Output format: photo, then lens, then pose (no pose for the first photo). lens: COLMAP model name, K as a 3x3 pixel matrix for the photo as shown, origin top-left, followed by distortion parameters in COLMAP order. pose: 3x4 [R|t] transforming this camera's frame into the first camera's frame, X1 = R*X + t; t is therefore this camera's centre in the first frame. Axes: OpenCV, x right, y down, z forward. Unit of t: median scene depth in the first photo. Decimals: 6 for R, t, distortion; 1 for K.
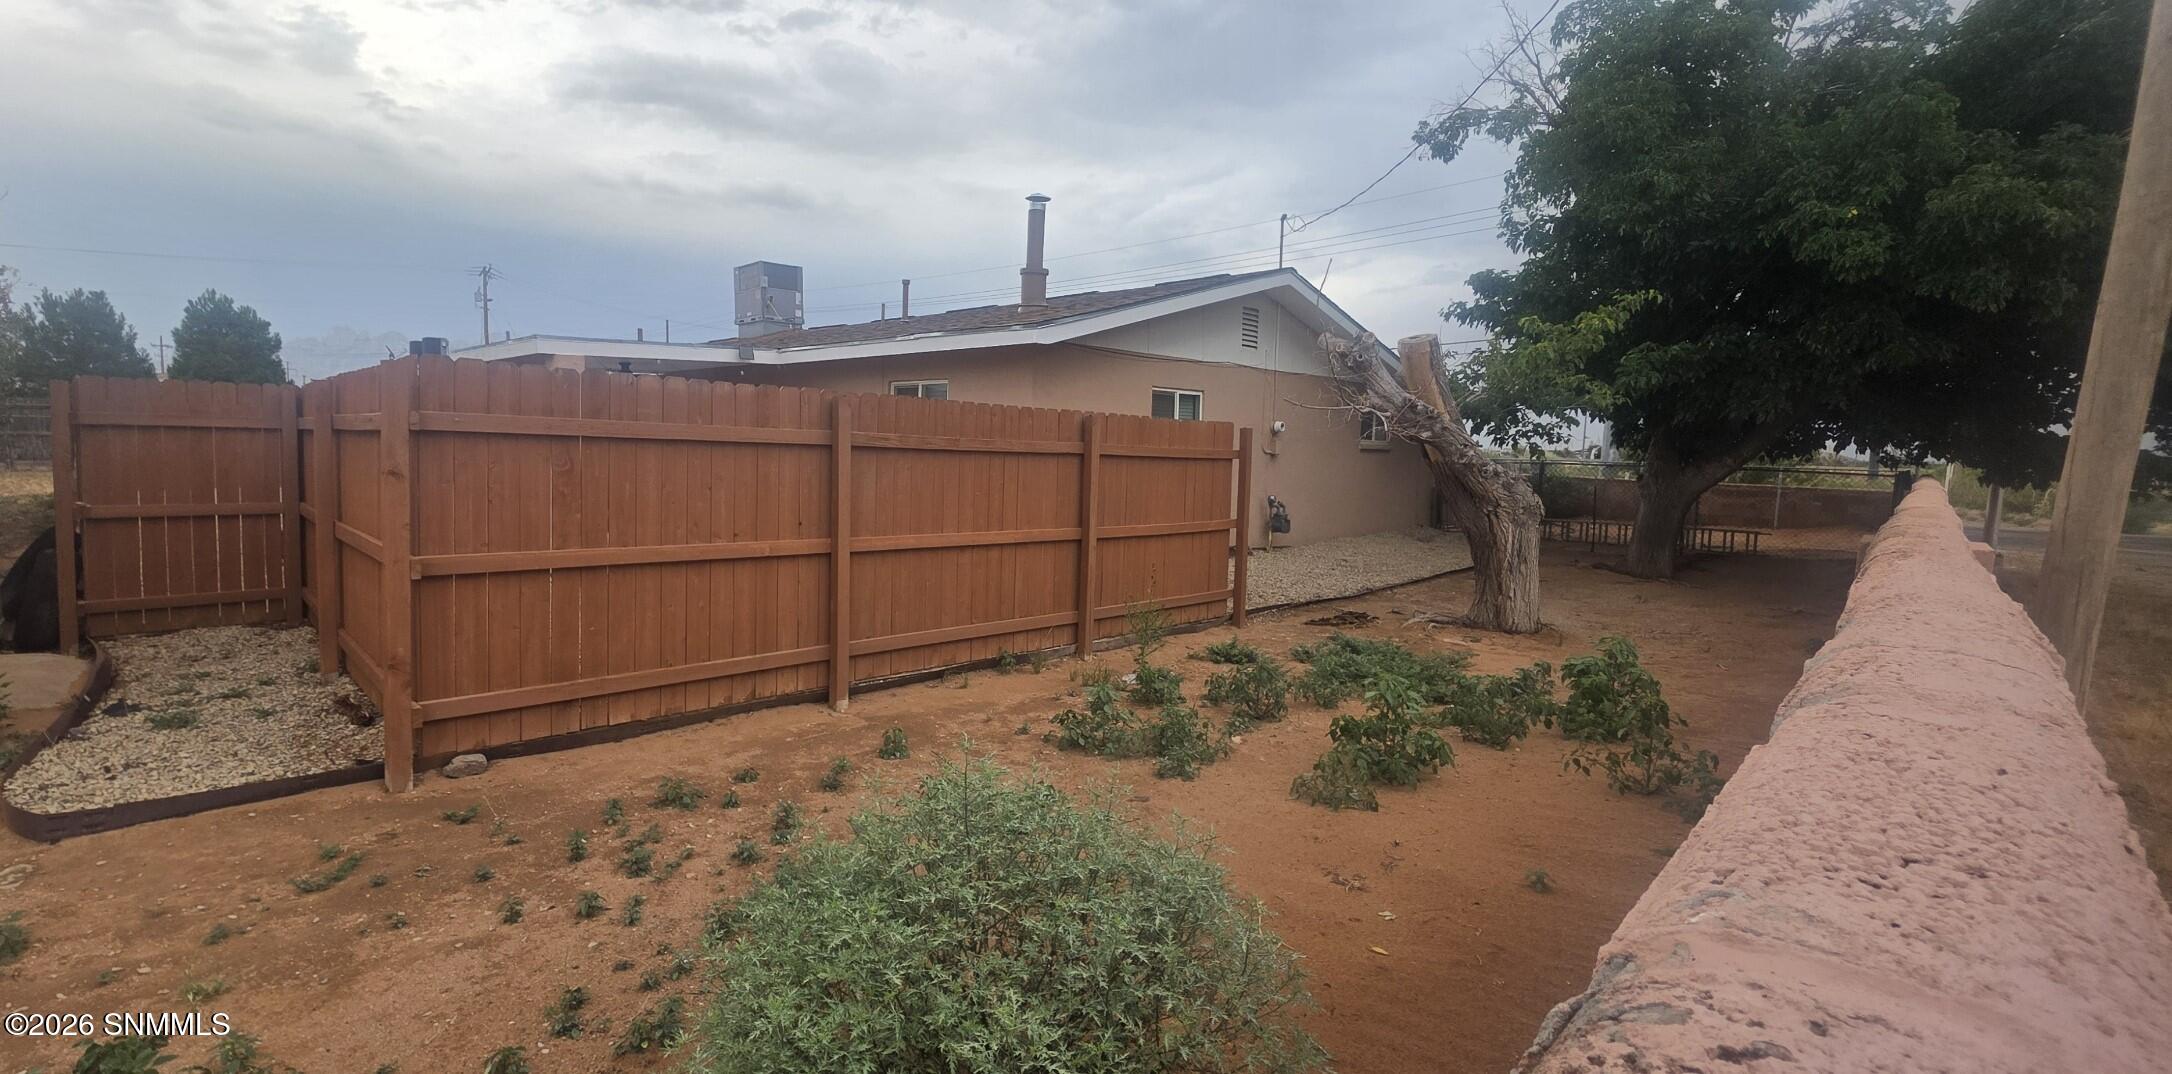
lens RADIAL K [[869.0, 0, 1081.2], [0, 869.0, 534.2], [0, 0, 1]] dist [0.001027, -0.000036]
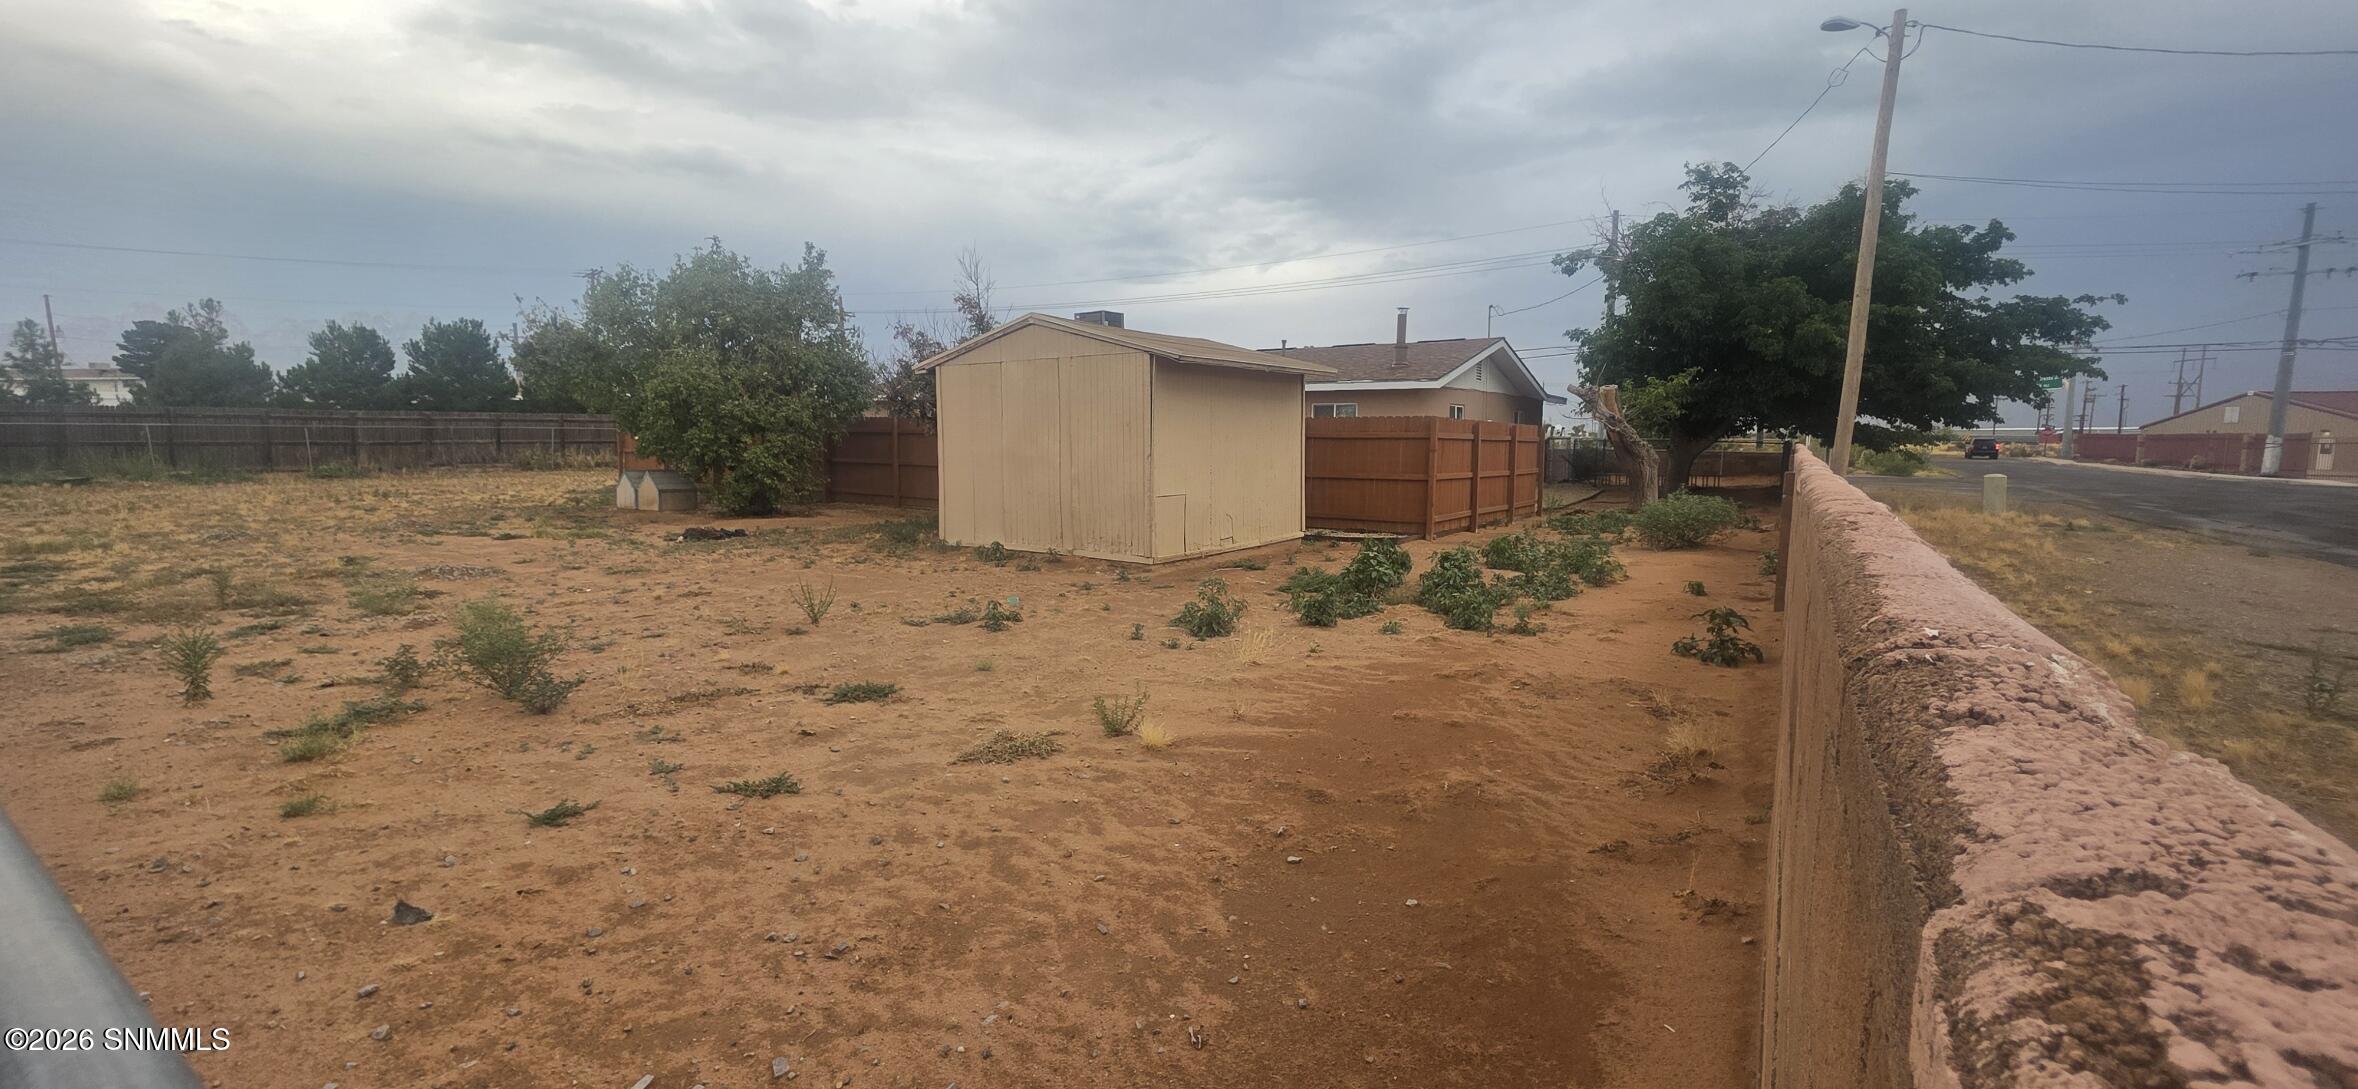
lens RADIAL K [[958.4, 0, 1182.0], [0, 958.4, 544.3], [0, 0, 1]] dist [-0.001062, -0.000289]
pose [[0.978229, -0.042316, 0.203168, -0.808956], [0.038452, 0.998997, 0.022930, 0.057069], [-0.203935, -0.014619, 0.978875, -0.810302]]
